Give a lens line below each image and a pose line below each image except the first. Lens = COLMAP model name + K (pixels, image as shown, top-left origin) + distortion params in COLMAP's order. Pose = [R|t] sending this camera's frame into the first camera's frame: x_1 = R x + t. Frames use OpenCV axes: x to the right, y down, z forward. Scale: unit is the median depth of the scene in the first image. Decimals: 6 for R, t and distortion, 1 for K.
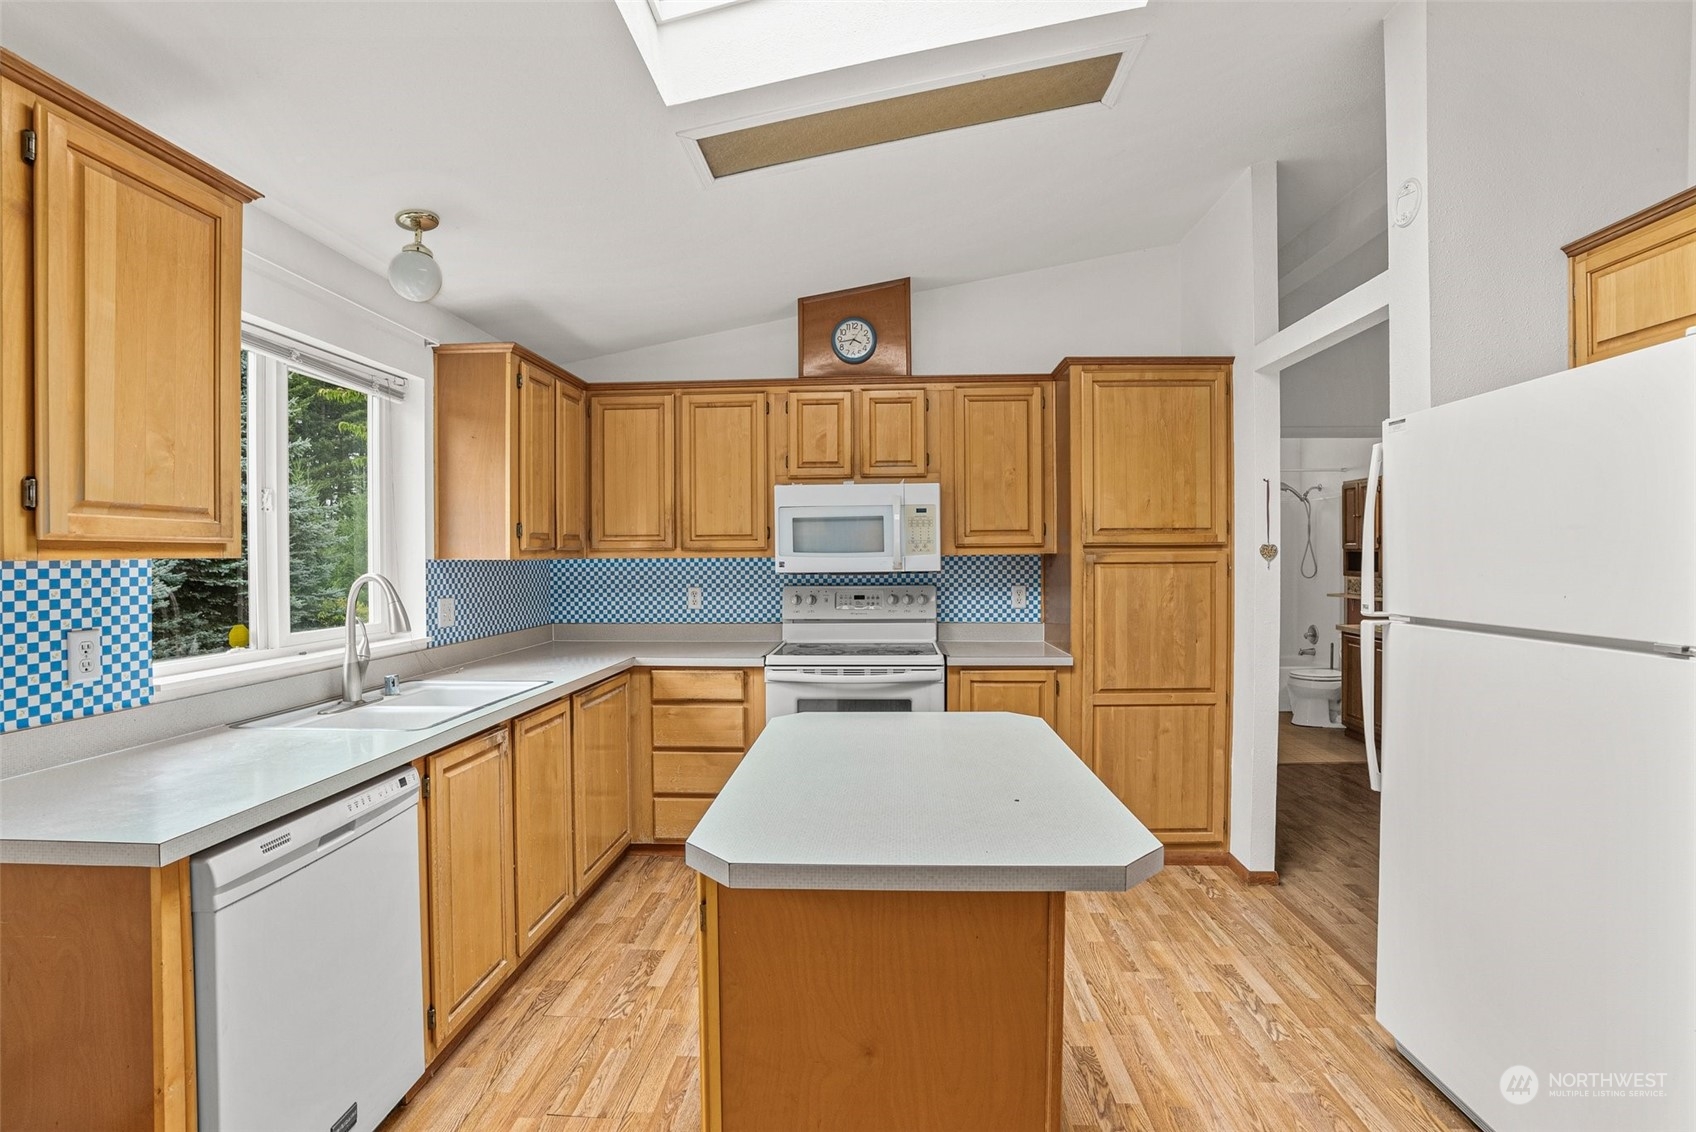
lens RADIAL K [[809.1, 0, 852.5], [0, 809.1, 564.0], [0, 0, 1]] dist [-0.056310, 0.016596]
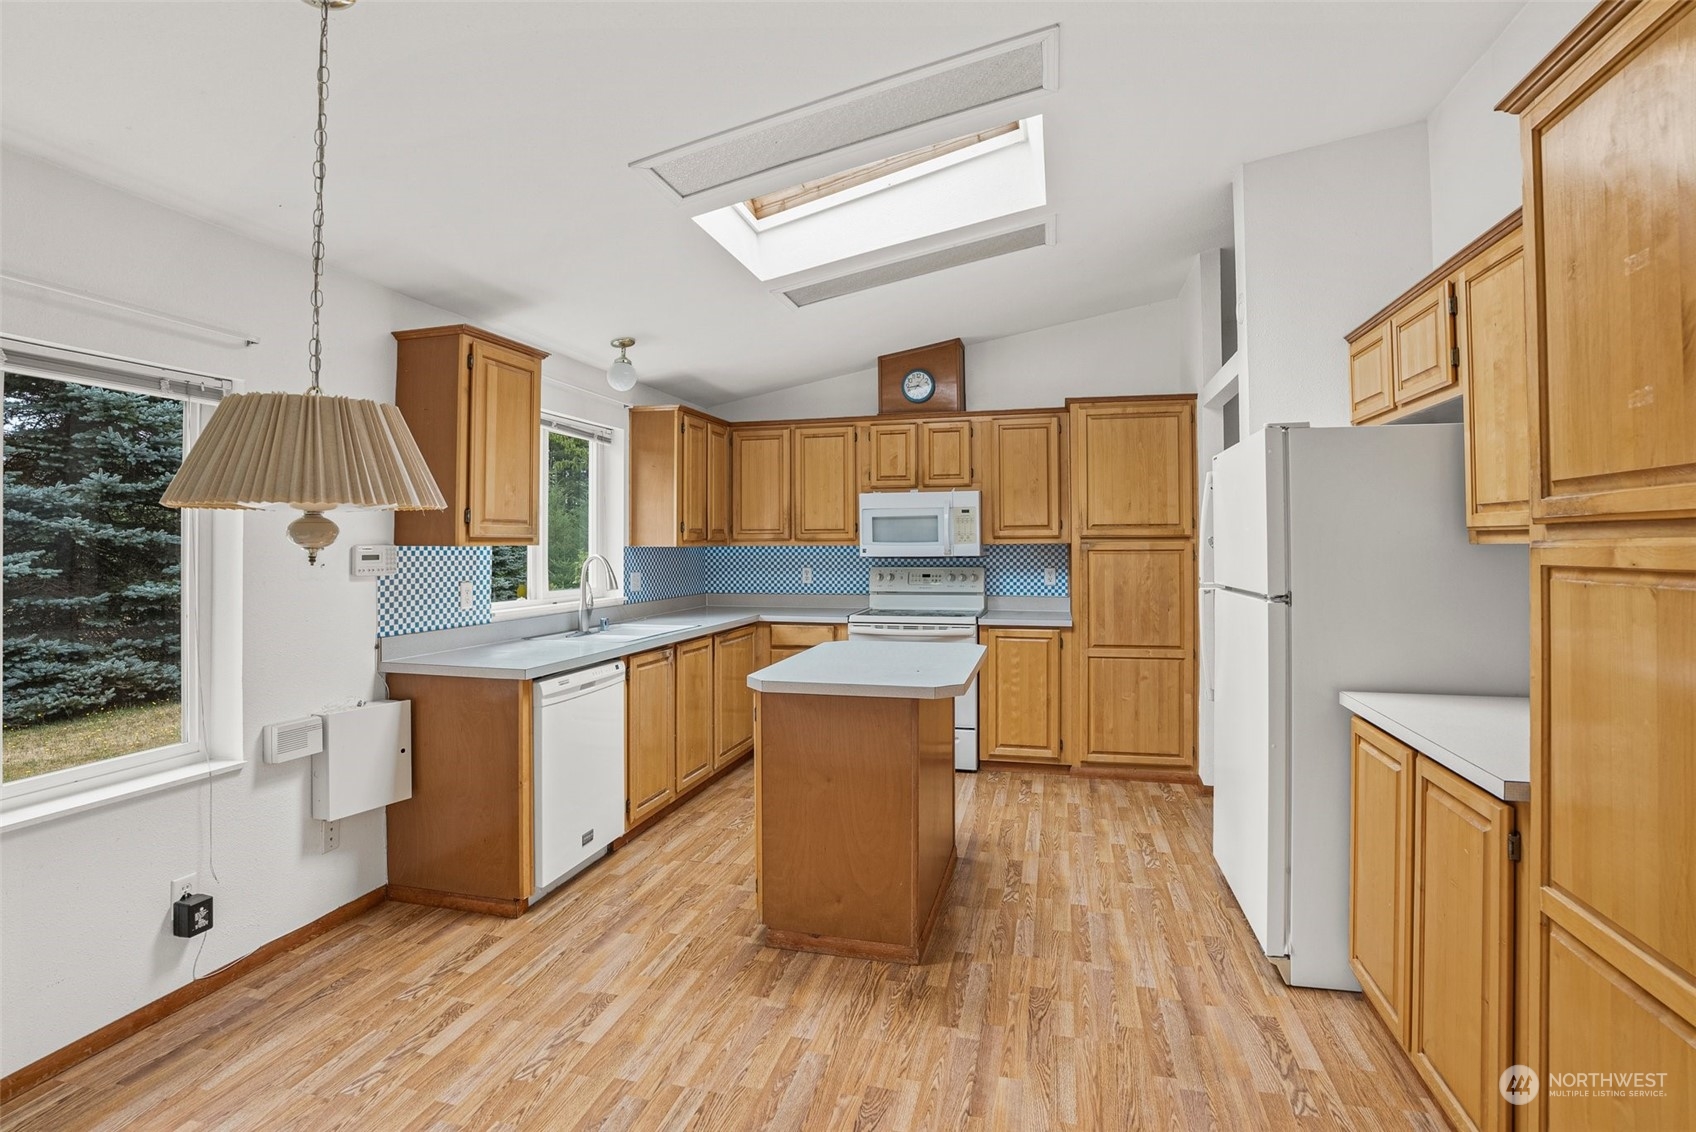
lens RADIAL K [[809.1, 0, 864.2], [0, 809.1, 529.4], [0, 0, 1]] dist [-0.056310, 0.016596]
pose [[0.983625, -0.001387, -0.180221, 0.175625], [-0.003667, 0.999609, -0.027708, 0.002322], [0.180189, 0.027916, 0.983236, -0.388915]]
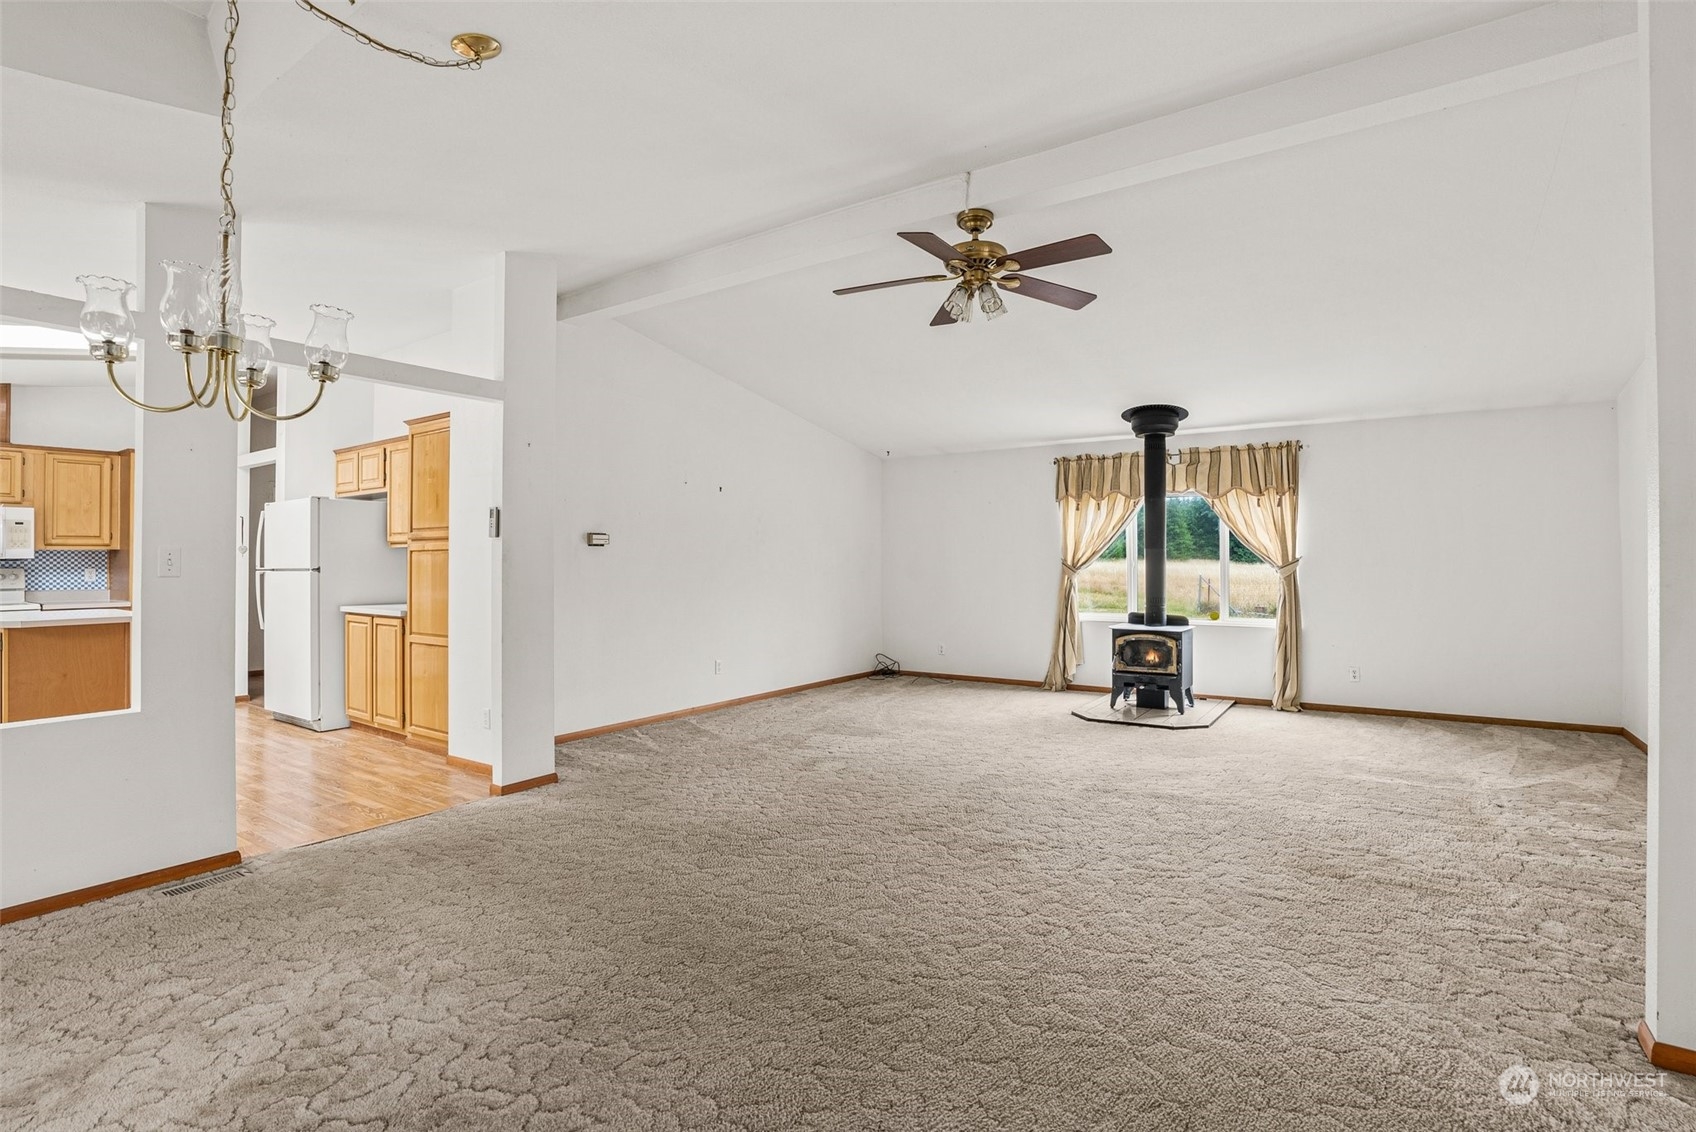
lens RADIAL K [[809.1, 0, 836.1], [0, 809.1, 556.4], [0, 0, 1]] dist [-0.056310, 0.016596]
pose [[0.527938, 0.012752, 0.849187, -0.428896], [0.009313, 0.999740, -0.020803, 0.059443], [-0.849232, 0.018891, 0.527682, -1.442942]]
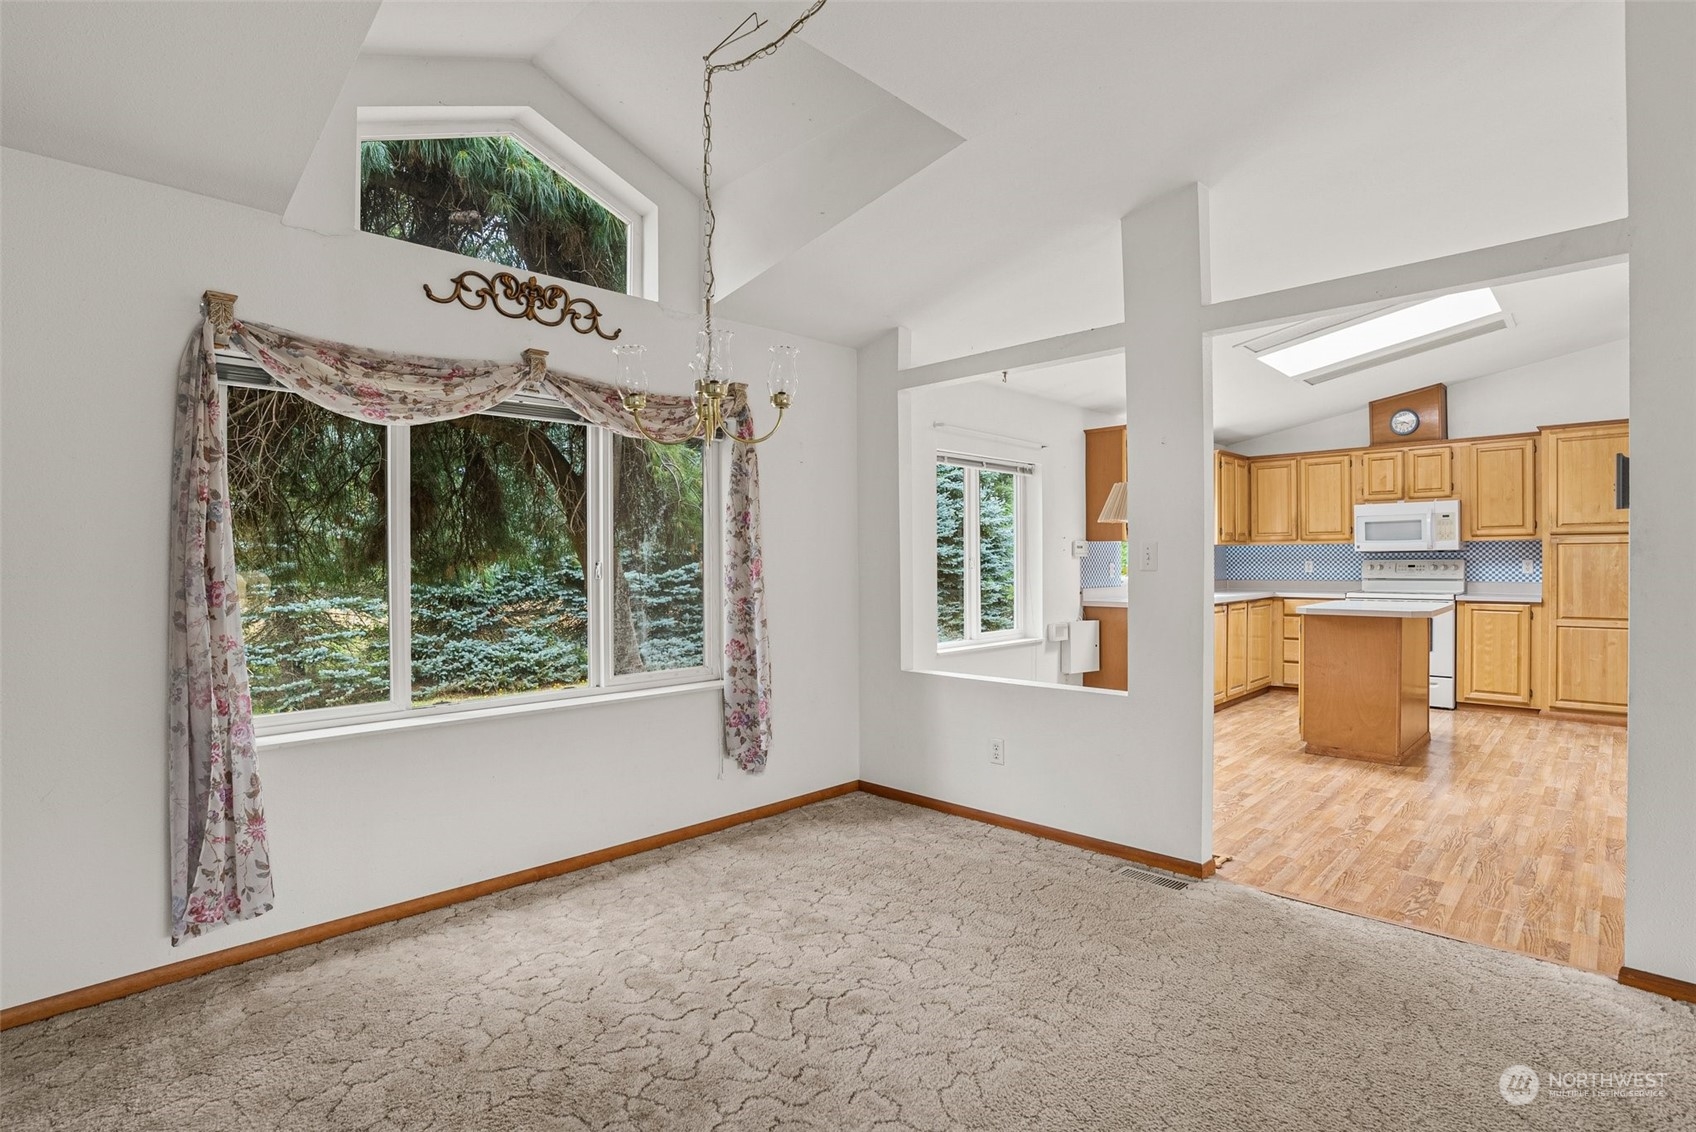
lens RADIAL K [[809.1, 0, 853.8], [0, 809.1, 566.3], [0, 0, 1]] dist [-0.056310, 0.016596]
pose [[0.746760, 0.006263, -0.665064, 0.288058], [-0.004378, 0.999980, 0.004502, 0.046501], [0.665079, -0.000450, 0.746773, -1.269062]]
